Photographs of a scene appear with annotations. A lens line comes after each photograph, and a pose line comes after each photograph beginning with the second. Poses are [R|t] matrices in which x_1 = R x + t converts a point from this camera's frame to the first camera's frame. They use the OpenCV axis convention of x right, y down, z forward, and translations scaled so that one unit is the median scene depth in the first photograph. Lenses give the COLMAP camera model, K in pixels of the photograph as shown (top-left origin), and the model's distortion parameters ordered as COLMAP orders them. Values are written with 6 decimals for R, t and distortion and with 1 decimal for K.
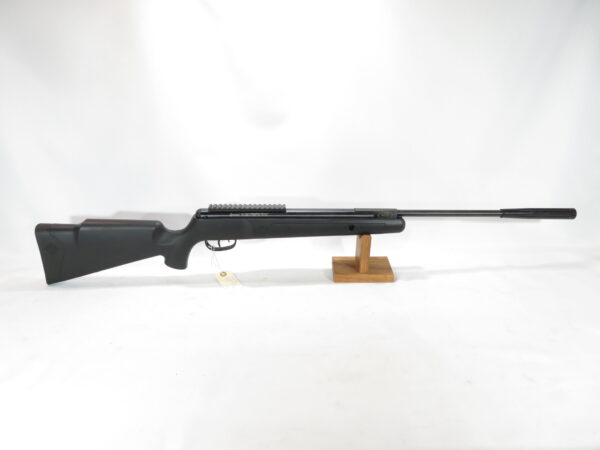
lens RADIAL K [[458.6, 0, 300.0], [0, 458.6, 225.0], [0, 0, 1]] dist [0.002994, -0.001218]
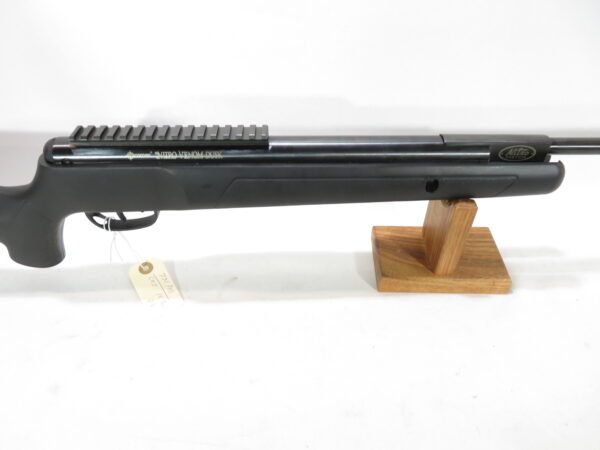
lens RADIAL K [[458.6, 0, 300.0], [0, 458.6, 225.0], [0, 0, 1]] dist [0.002994, -0.001218]
pose [[0.999489, 0.006865, -0.031211, 0.009051], [0.001420, 0.966144, 0.258000, -0.062723], [0.031925, -0.257913, 0.965641, 0.578507]]
